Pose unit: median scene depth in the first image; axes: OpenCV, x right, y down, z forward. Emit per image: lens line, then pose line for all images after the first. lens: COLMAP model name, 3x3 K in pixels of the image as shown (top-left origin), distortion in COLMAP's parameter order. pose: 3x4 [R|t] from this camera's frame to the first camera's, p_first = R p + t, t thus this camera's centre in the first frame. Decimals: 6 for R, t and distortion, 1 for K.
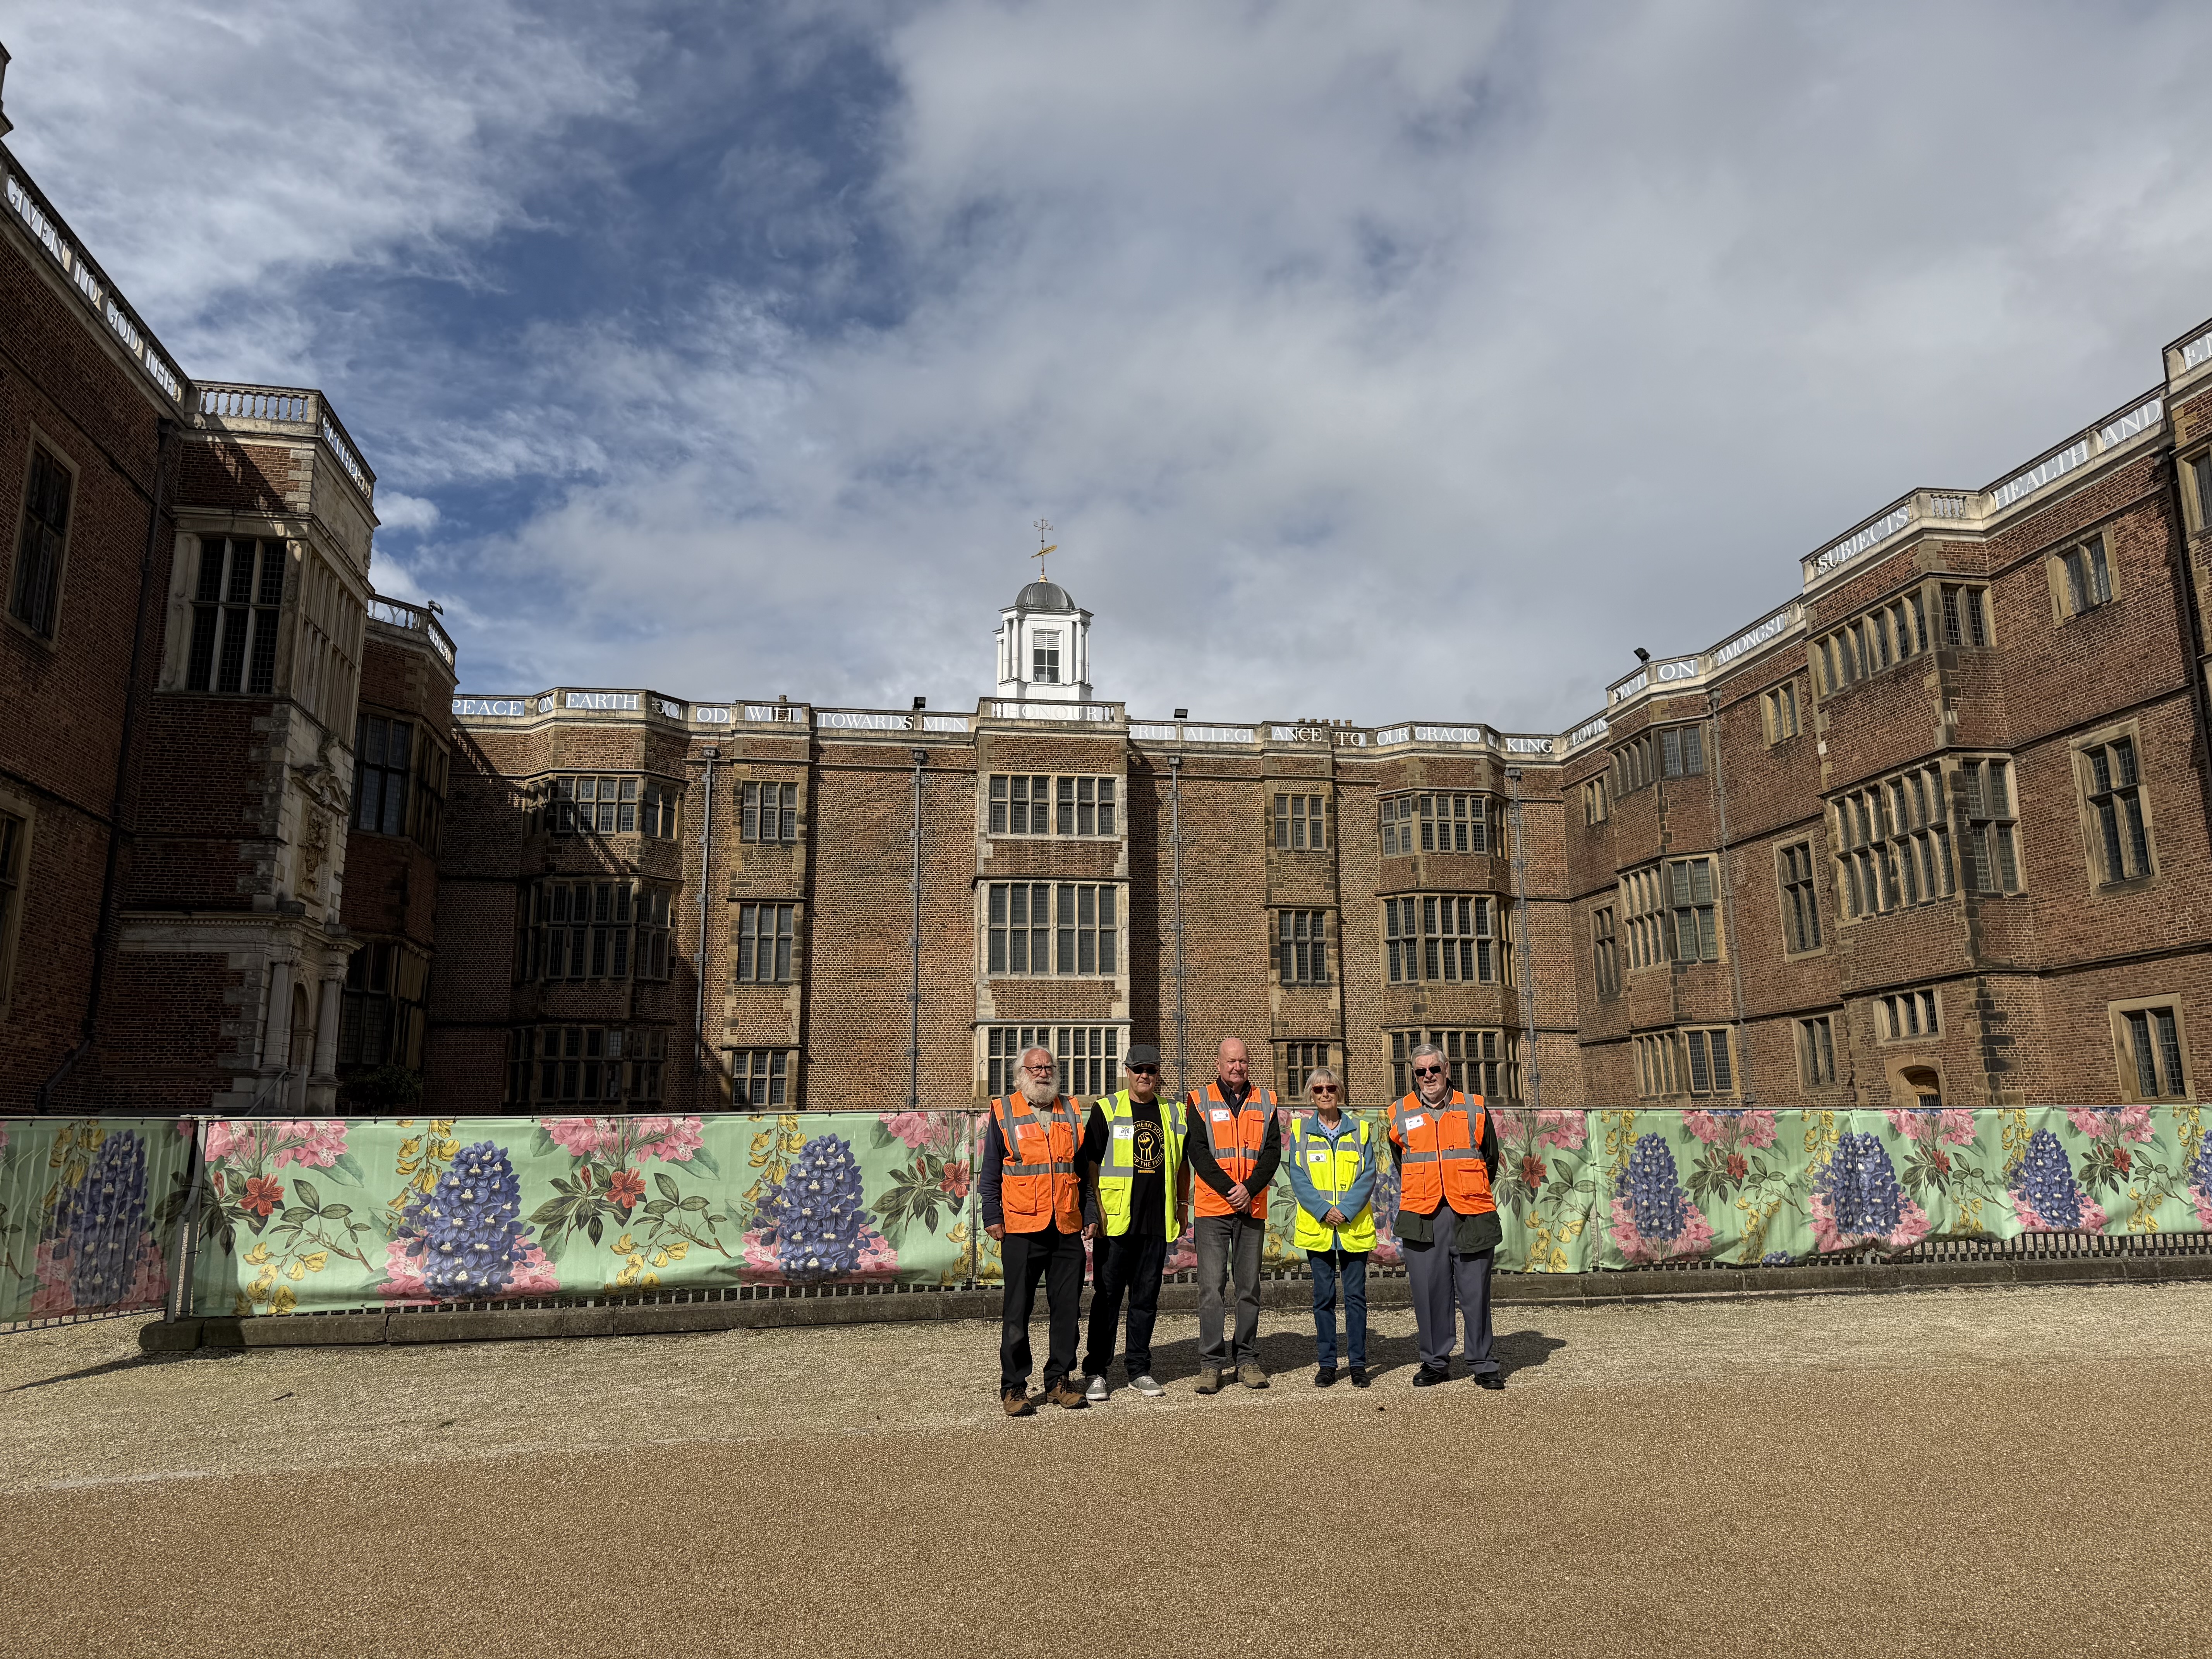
lens RADIAL K [[1600.7, 0, 1095.4], [0, 1600.7, 821.0], [0, 0, 1]] dist [0.025787, -0.042416]
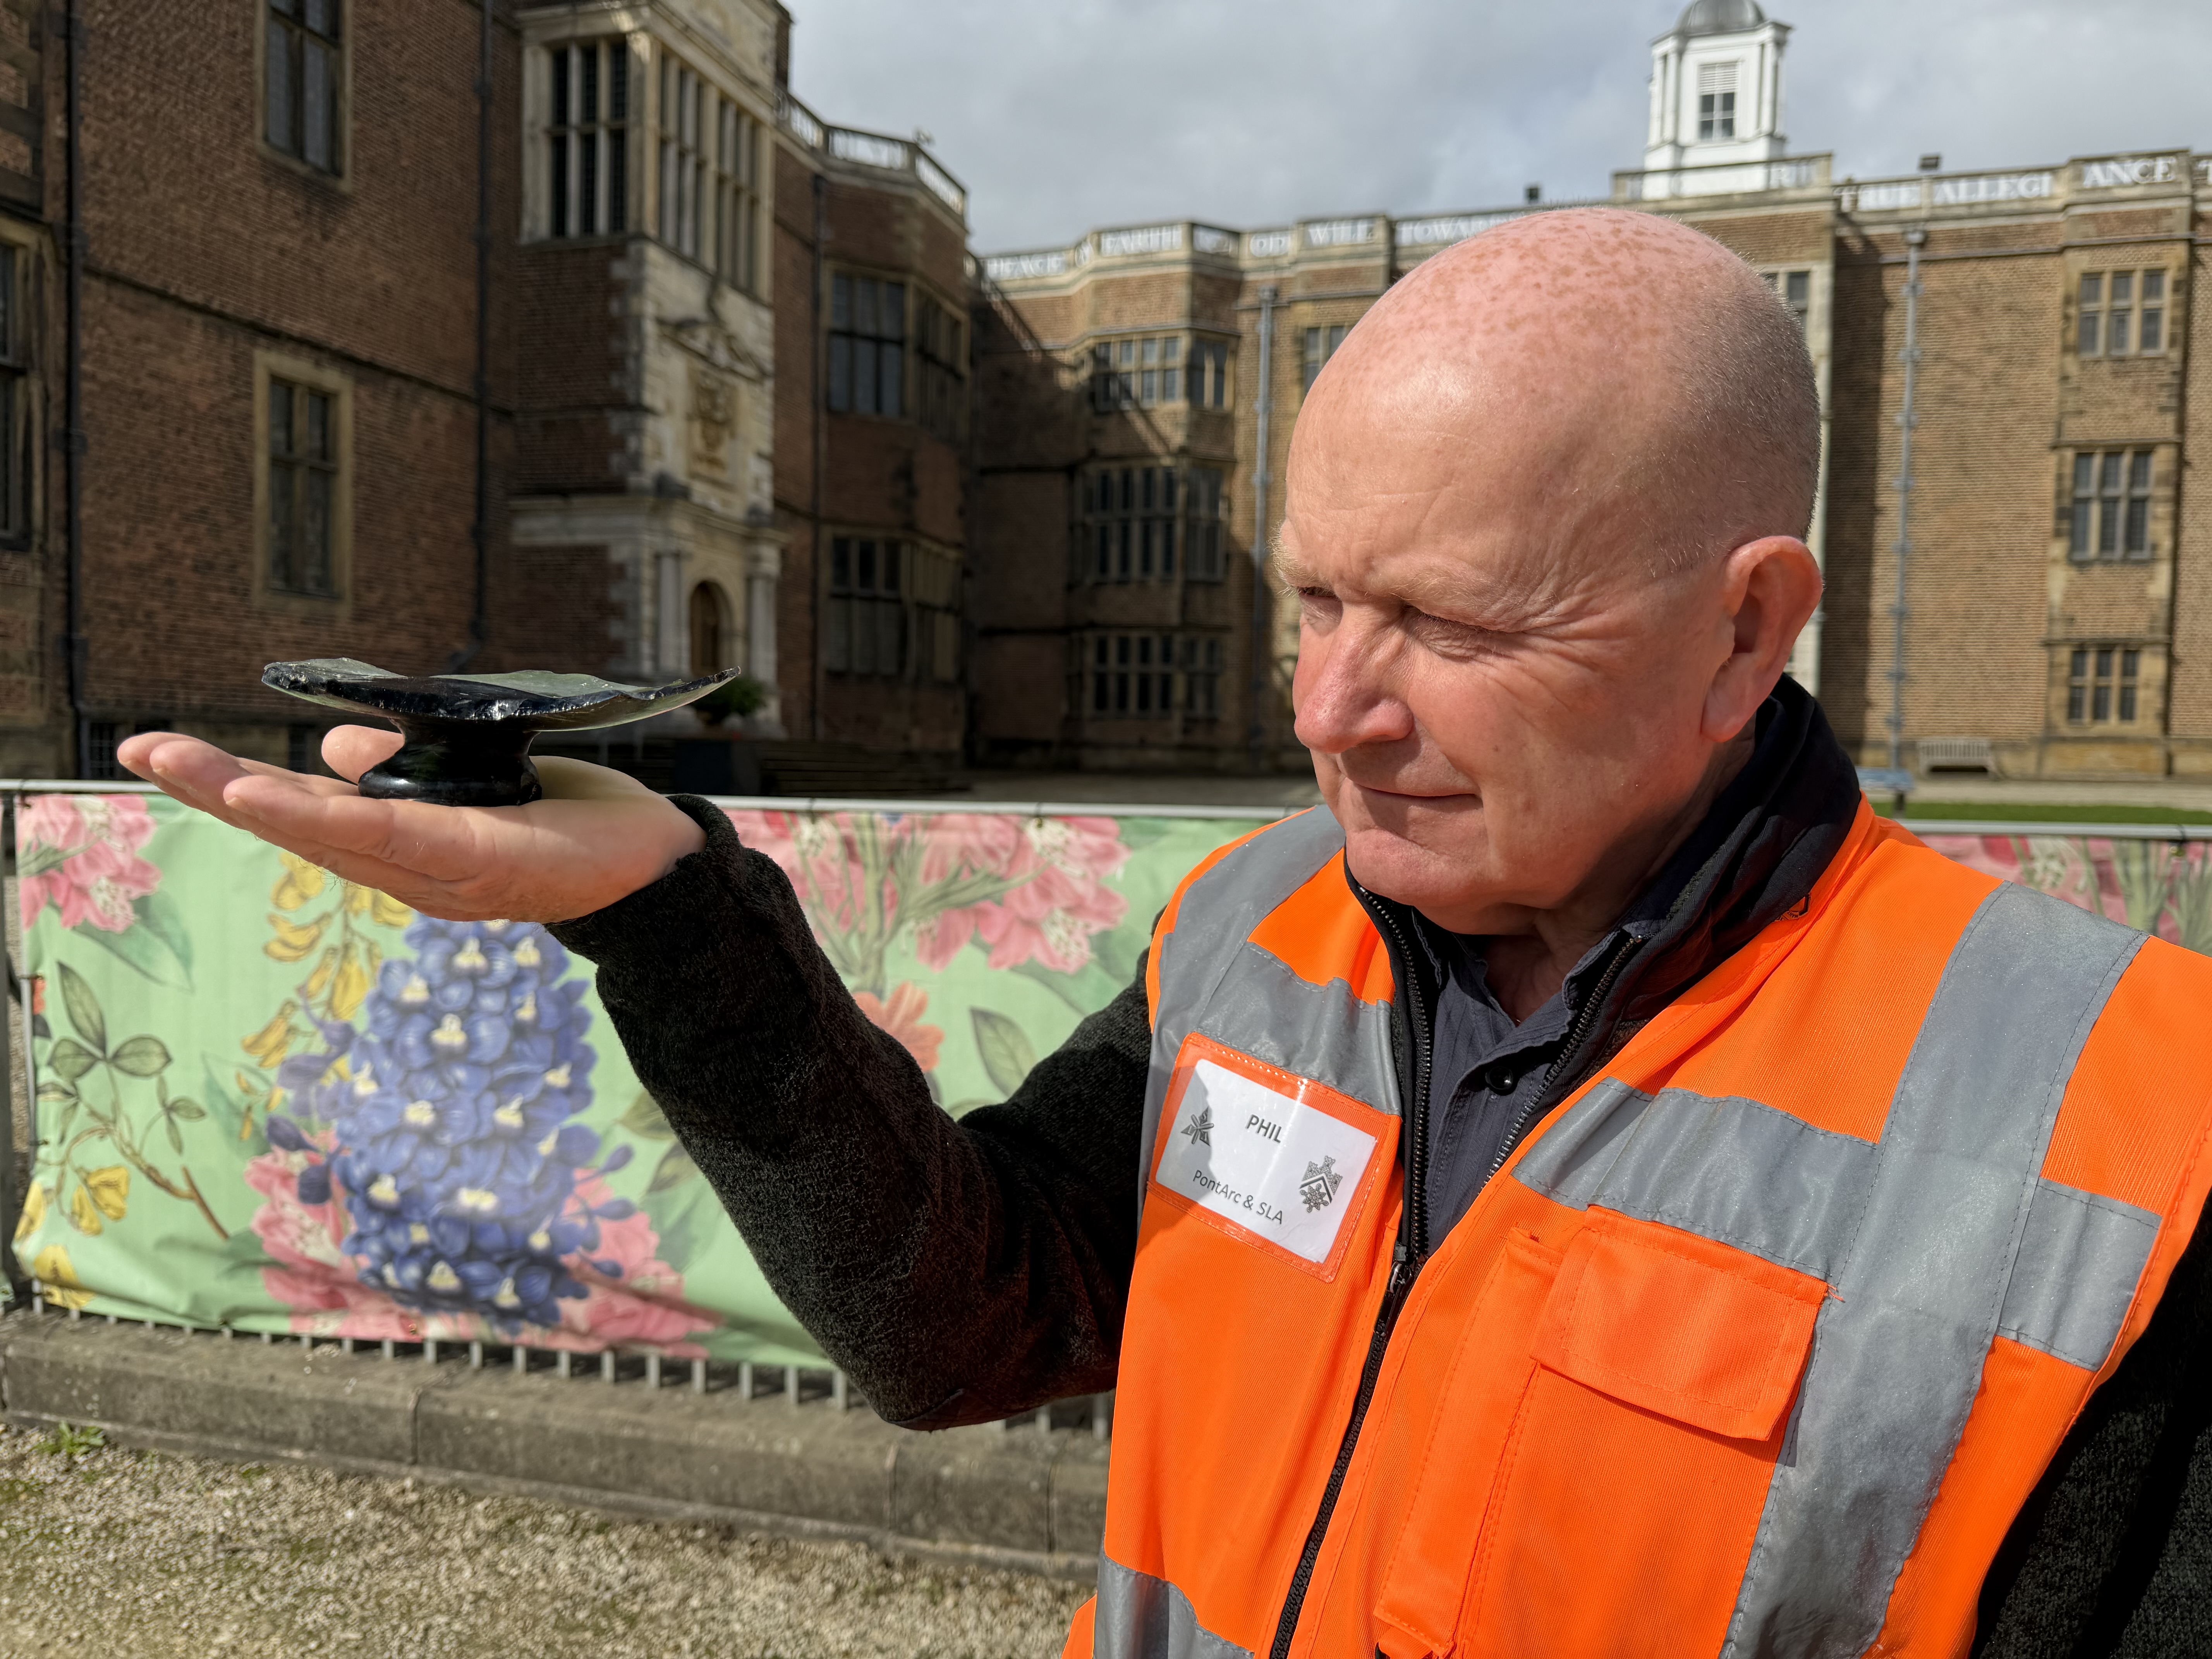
lens RADIAL K [[1600.7, 0, 1084.7], [0, 1600.7, 861.1], [0, 0, 1]] dist [0.025787, -0.042416]
pose [[0.891898, 0.051112, -0.449338, 0.058950], [0.067182, 0.967593, 0.243414, 0.032279], [0.447218, -0.247288, 0.859561, 0.194424]]
